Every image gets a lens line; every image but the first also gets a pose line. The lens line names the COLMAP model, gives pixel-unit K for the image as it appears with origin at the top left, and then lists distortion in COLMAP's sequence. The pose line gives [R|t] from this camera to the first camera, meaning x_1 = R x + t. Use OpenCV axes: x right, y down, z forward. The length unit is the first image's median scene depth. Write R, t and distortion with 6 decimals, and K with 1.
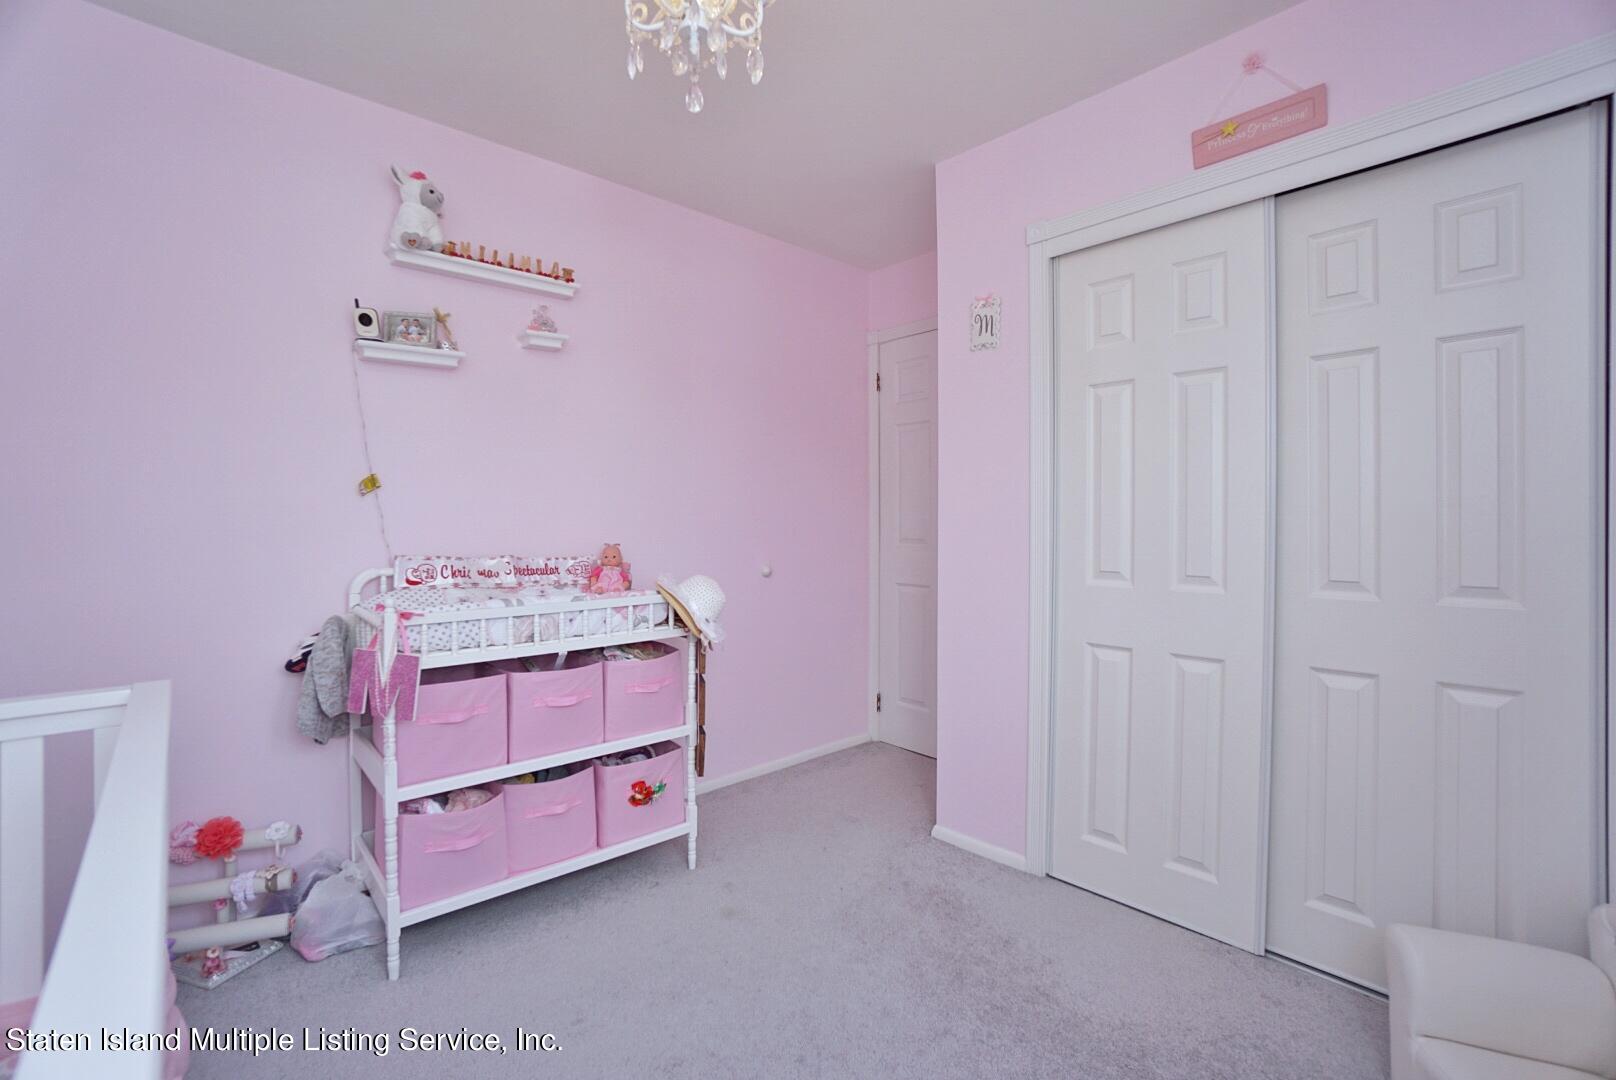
lens RADIAL K [[731.0, 0, 809.5], [0, 731.0, 514.6], [0, 0, 1]] dist [-0.000025, 0.000164]
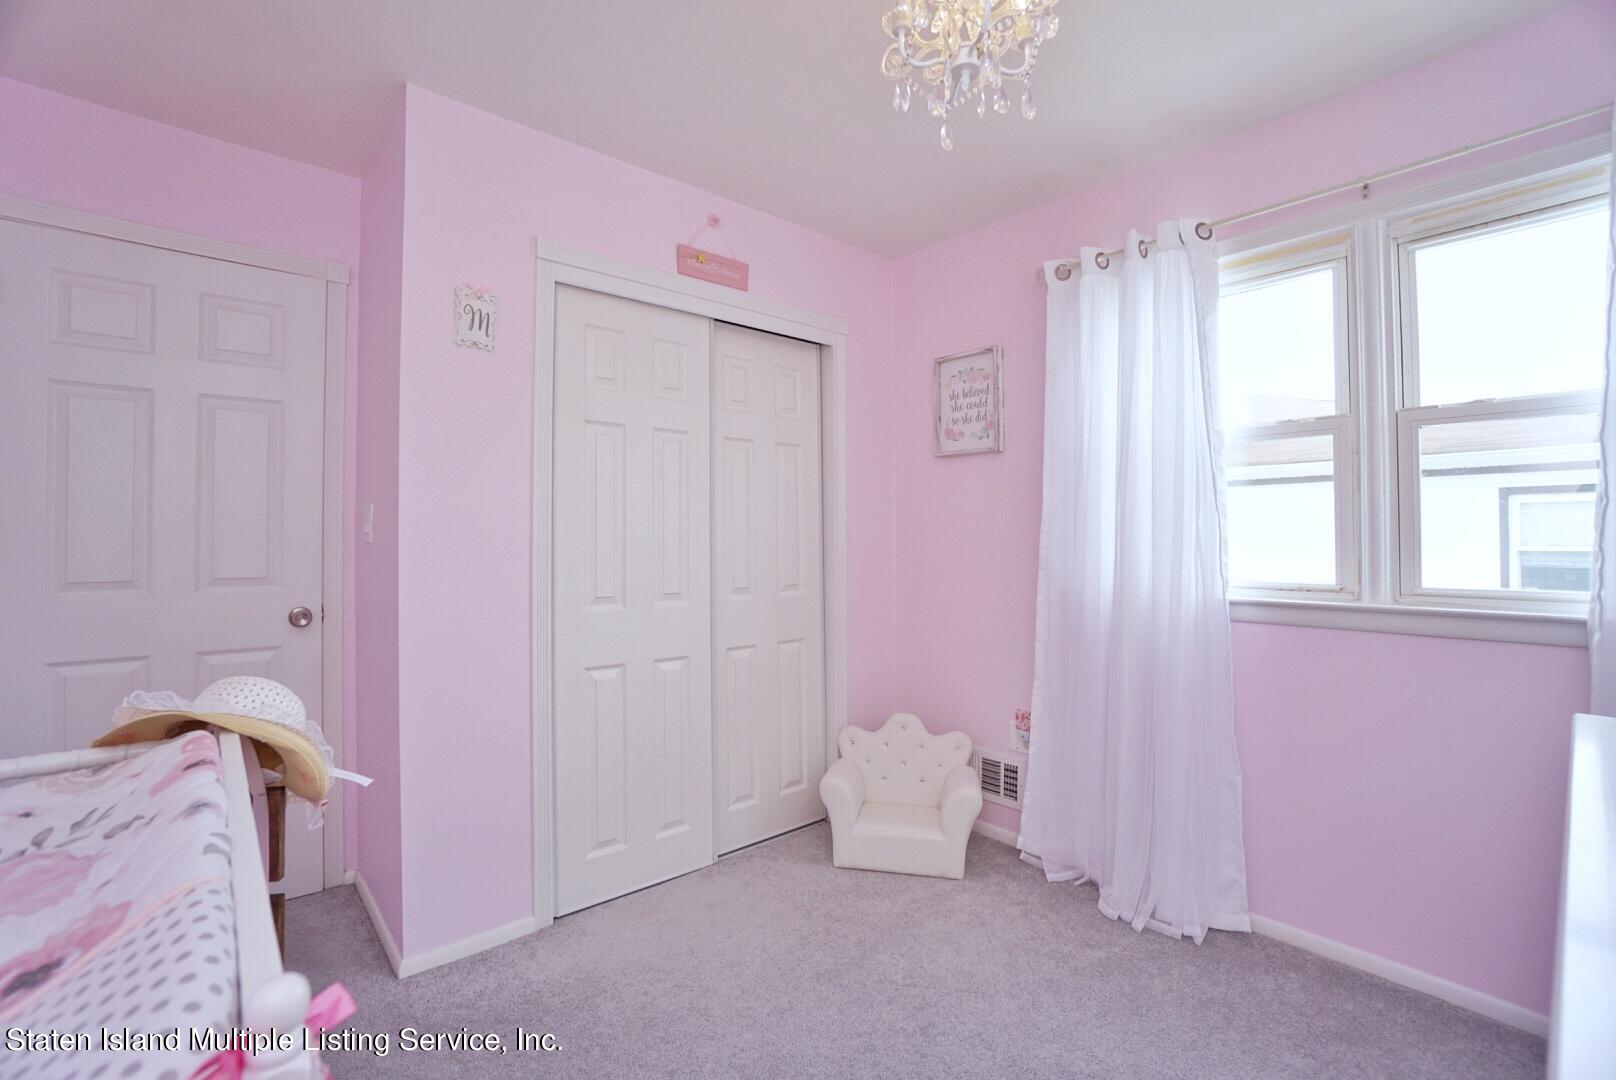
lens RADIAL K [[733.1, 0, 808.0], [0, 733.1, 540.0], [0, 0, 1]] dist [-0.000154, 0.000072]
pose [[0.041693, 0.015536, 0.999010, -0.731335], [0.007184, 0.999849, -0.015849, 0.014353], [-0.999105, 0.007837, 0.041575, 0.723678]]
